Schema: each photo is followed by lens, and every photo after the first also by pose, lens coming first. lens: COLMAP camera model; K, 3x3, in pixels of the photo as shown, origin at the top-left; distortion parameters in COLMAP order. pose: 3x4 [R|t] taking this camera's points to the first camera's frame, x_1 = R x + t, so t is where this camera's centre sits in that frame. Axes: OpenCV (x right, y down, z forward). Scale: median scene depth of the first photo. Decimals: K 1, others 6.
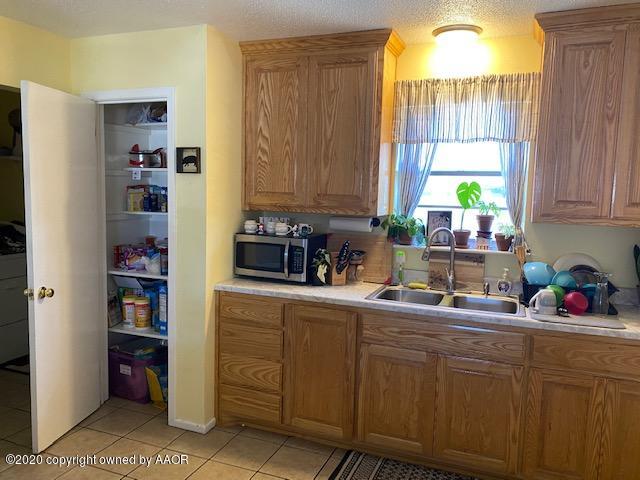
lens RADIAL K [[486.5, 0, 314.2], [0, 486.5, 239.5], [0, 0, 1]] dist [0.046668, -0.048293]
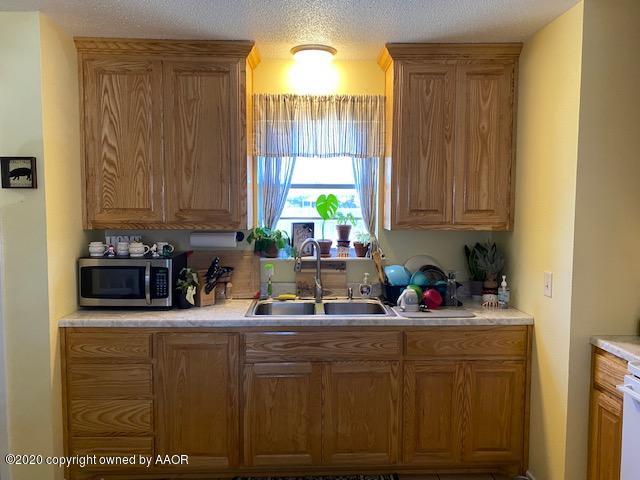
lens RADIAL K [[486.5, 0, 322.0], [0, 486.5, 238.6], [0, 0, 1]] dist [0.046668, -0.048293]
pose [[0.918610, -0.051759, 0.391761, -0.118926], [0.061217, 0.998056, -0.011681, -0.011123], [-0.390395, 0.034713, 0.919993, 0.044981]]
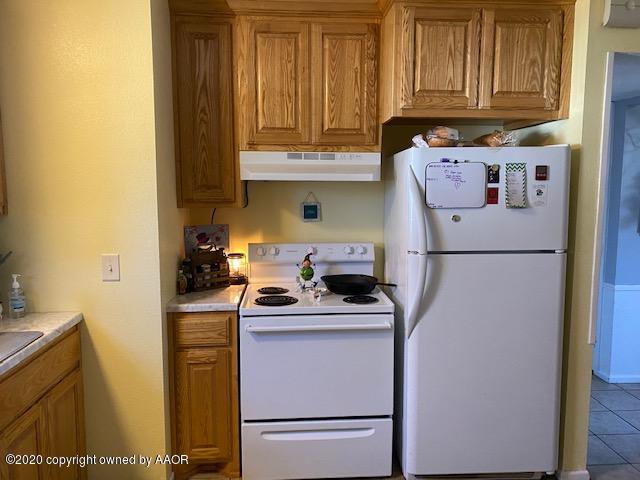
lens RADIAL K [[486.5, 0, 320.4], [0, 486.5, 238.7], [0, 0, 1]] dist [0.046668, -0.048293]
pose [[-0.445777, -0.130788, 0.885538, -0.232692], [0.074073, 0.980486, 0.182099, -0.070648], [-0.892074, 0.146771, -0.427391, 0.641998]]
